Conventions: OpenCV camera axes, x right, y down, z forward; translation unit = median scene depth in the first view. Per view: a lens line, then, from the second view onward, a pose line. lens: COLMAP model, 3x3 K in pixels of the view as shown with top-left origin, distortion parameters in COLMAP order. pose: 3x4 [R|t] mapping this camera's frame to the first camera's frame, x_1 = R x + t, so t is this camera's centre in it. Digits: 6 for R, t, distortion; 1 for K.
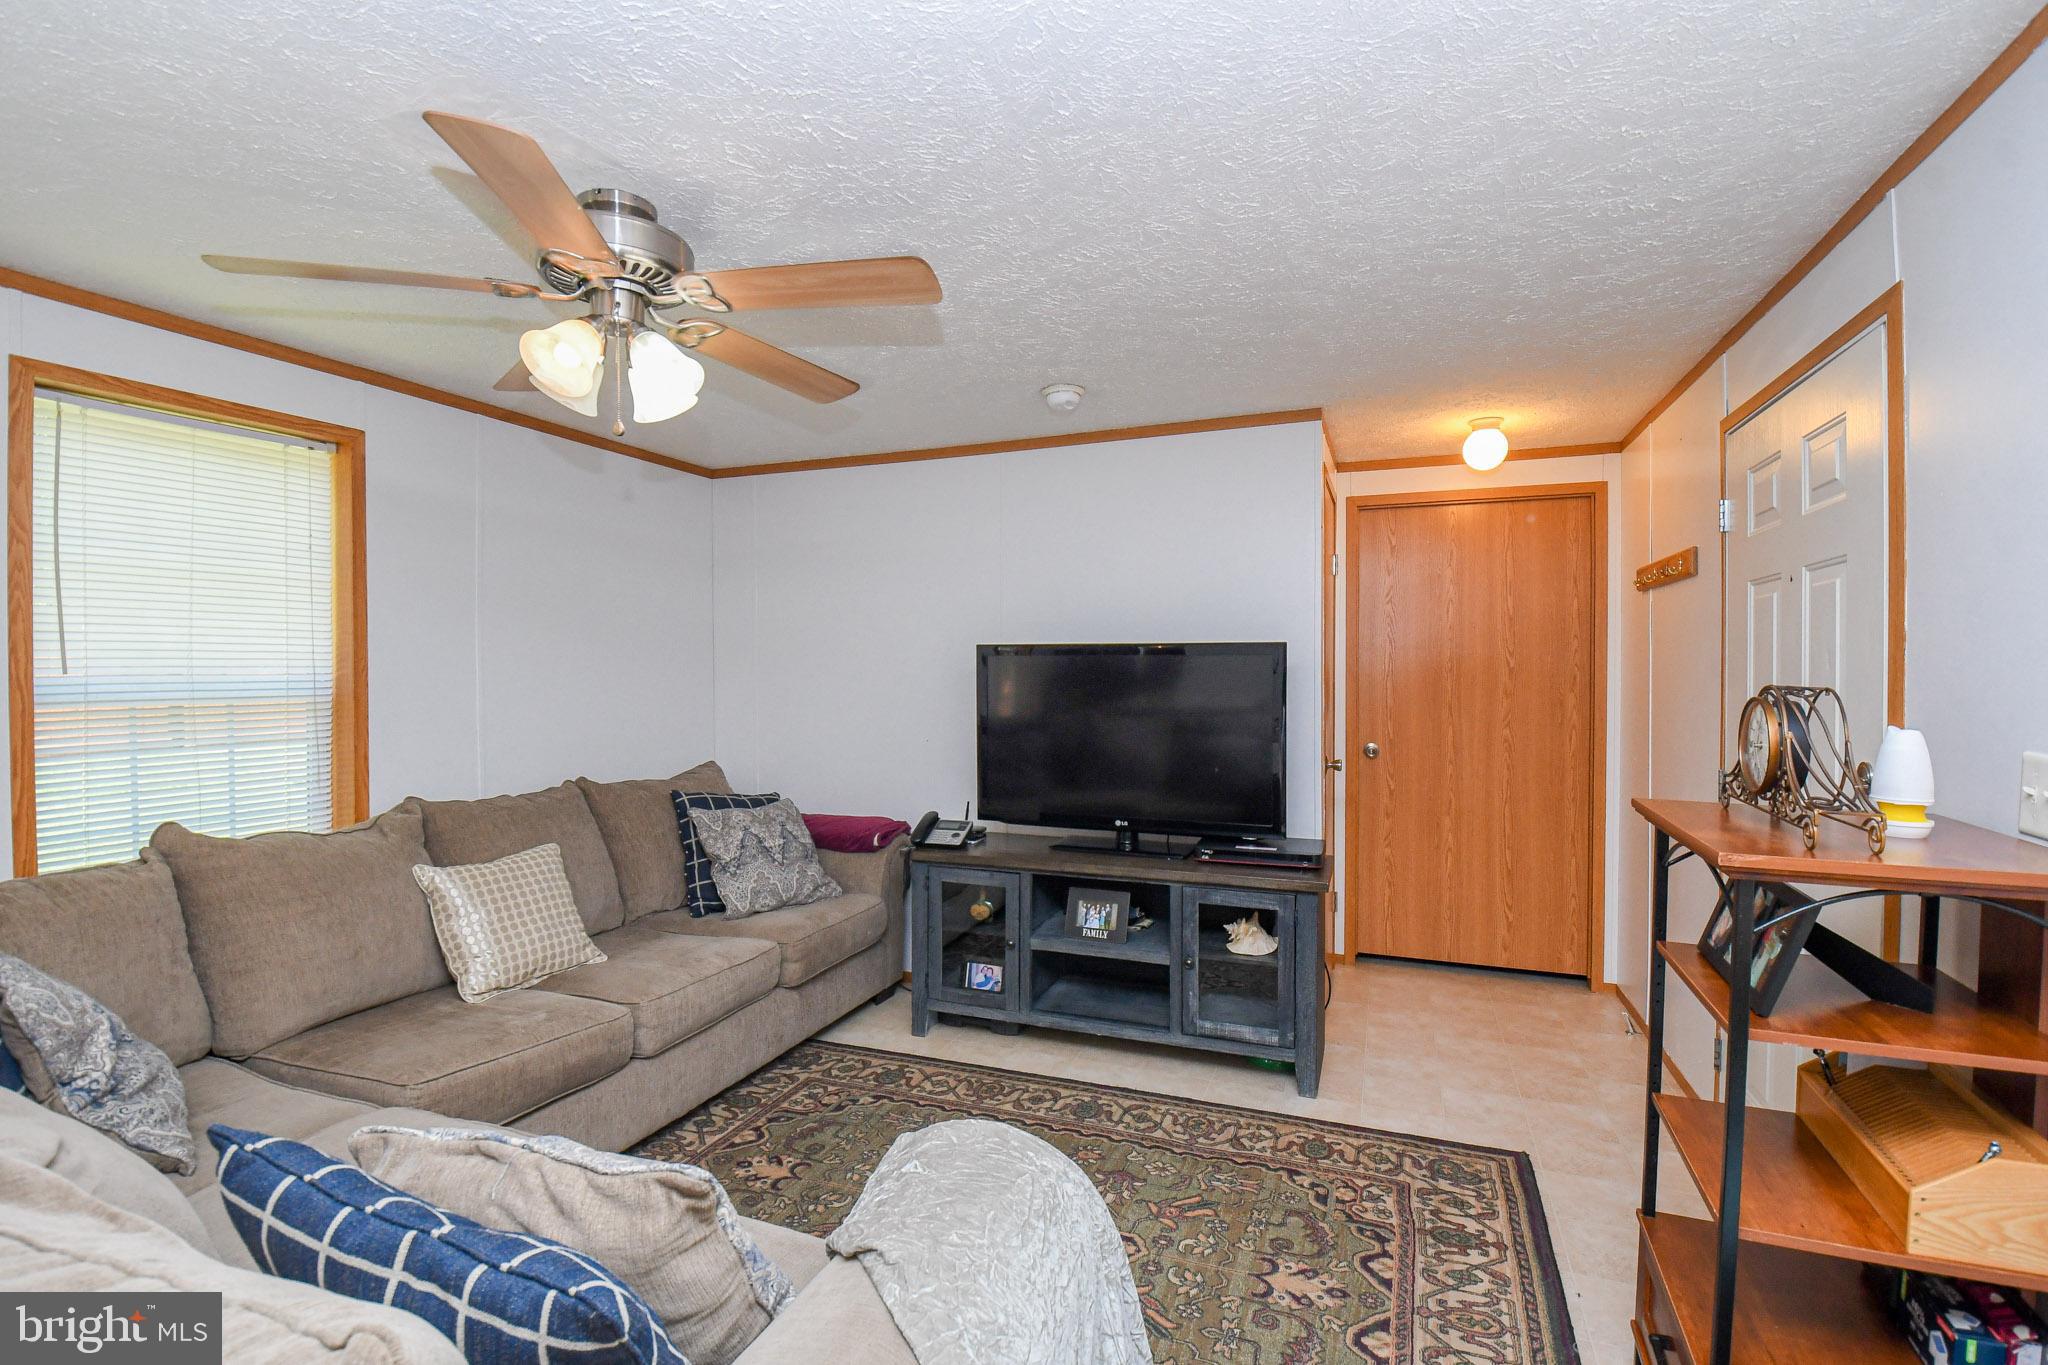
lens RADIAL K [[911.0, 0, 1025.2], [0, 911.0, 680.8], [0, 0, 1]] dist [-0.008467, -0.011288]
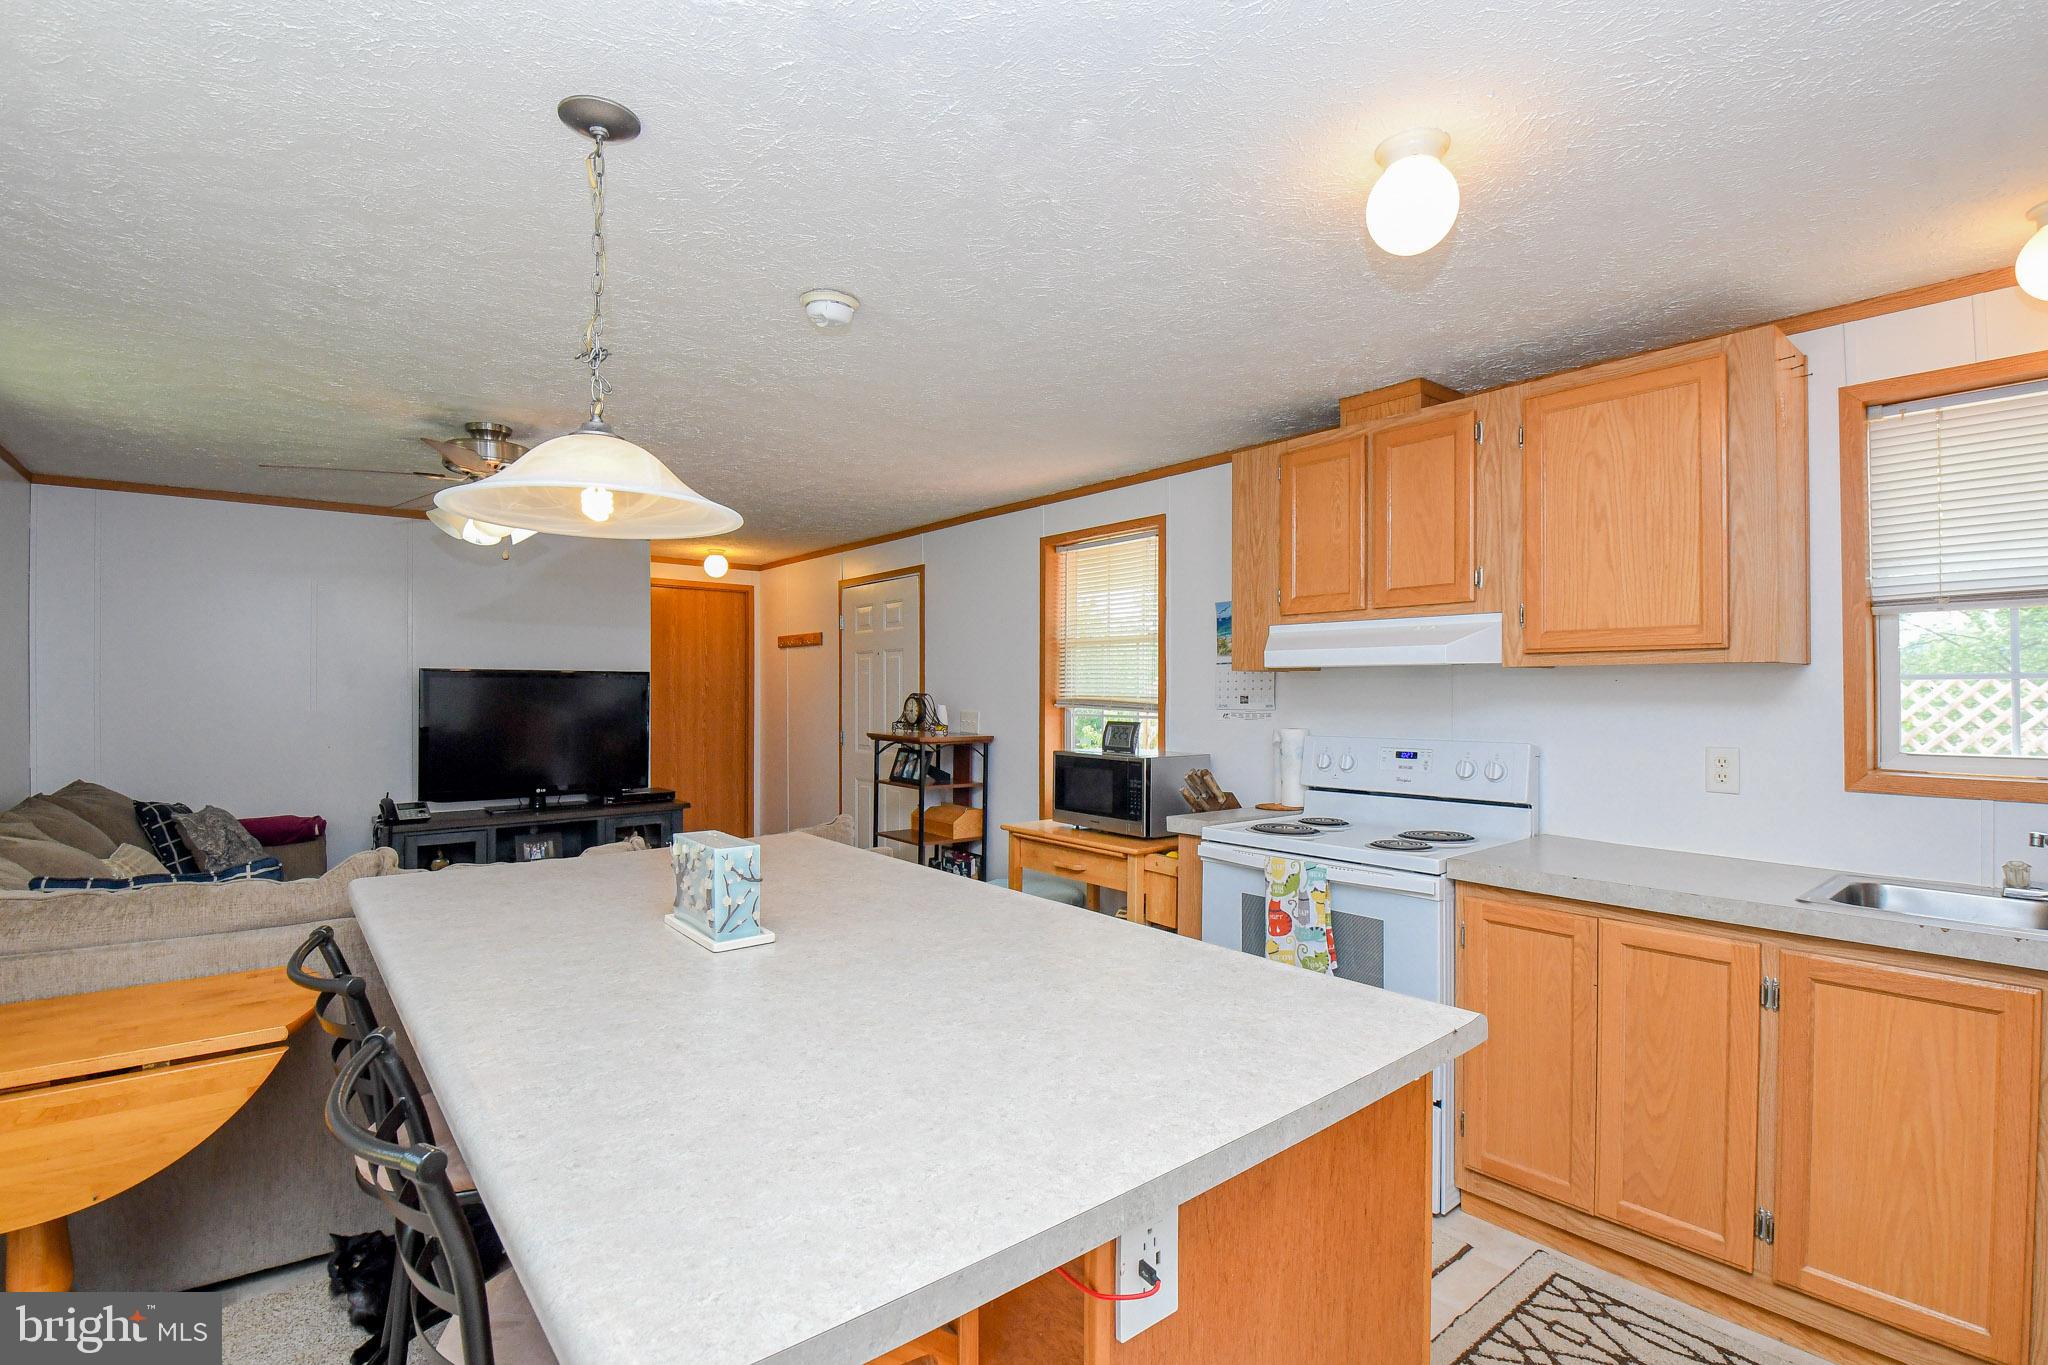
lens RADIAL K [[943.1, 0, 1026.8], [0, 943.1, 673.5], [0, 0, 1]] dist [-0.008660, -0.004835]
pose [[0.480289, 0.014420, 0.876992, -0.958827], [0.007215, 0.999766, -0.020390, 0.001437], [-0.877081, 0.016120, 0.480073, -0.498796]]
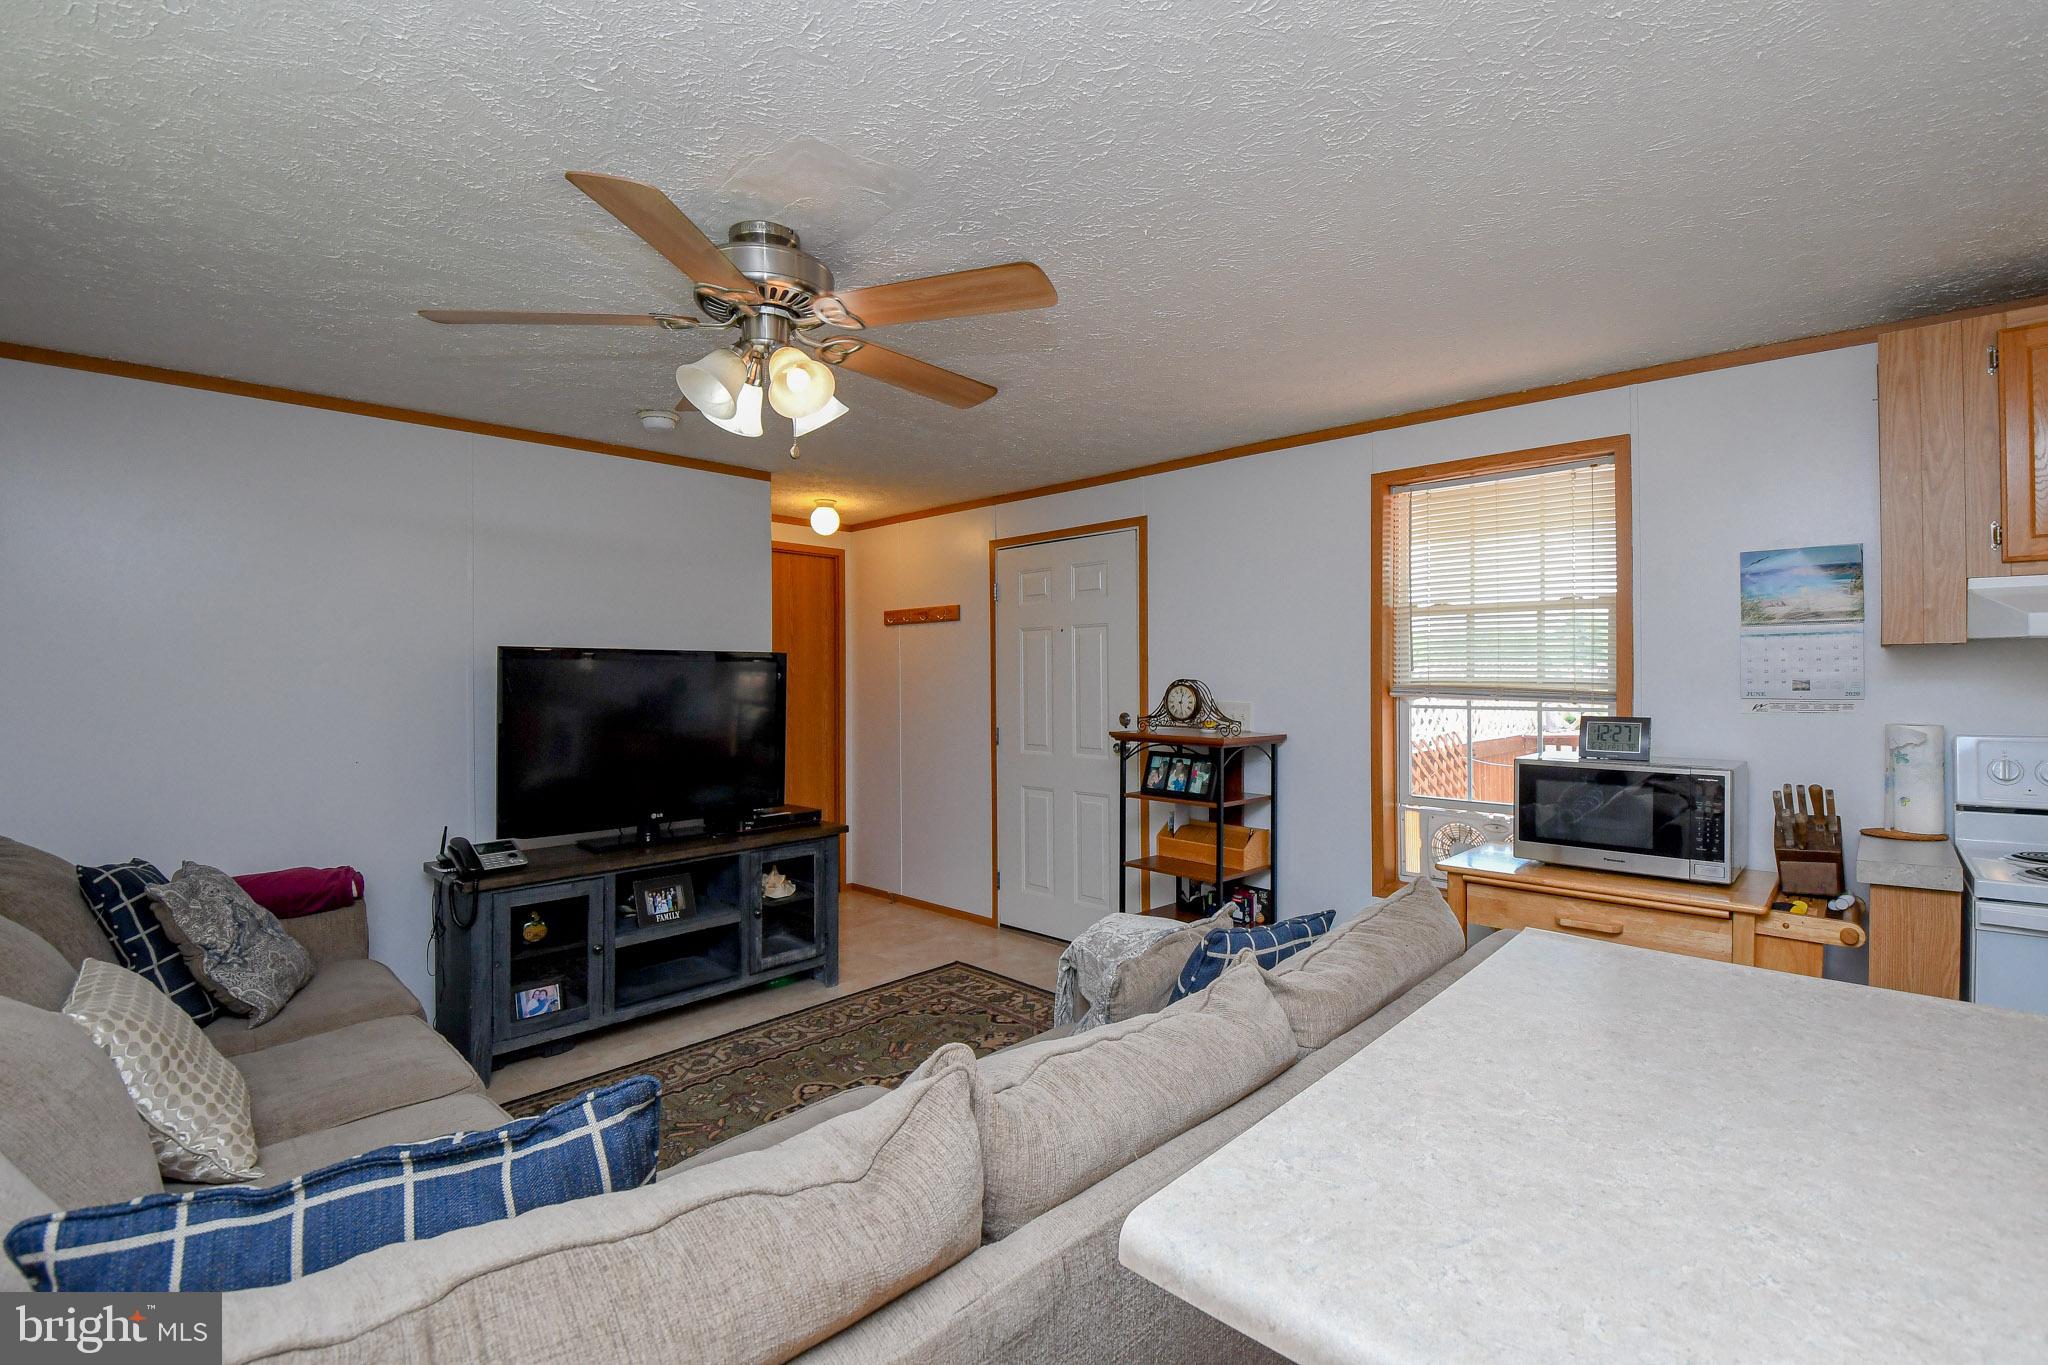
lens RADIAL K [[911.0, 0, 1036.3], [0, 911.0, 674.2], [0, 0, 1]] dist [-0.008467, -0.011288]
pose [[0.365217, 0.000918, 0.930922, -0.809873], [0.011088, 0.999924, -0.005337, -0.001339], [-0.930856, 0.012271, 0.365179, 0.197542]]
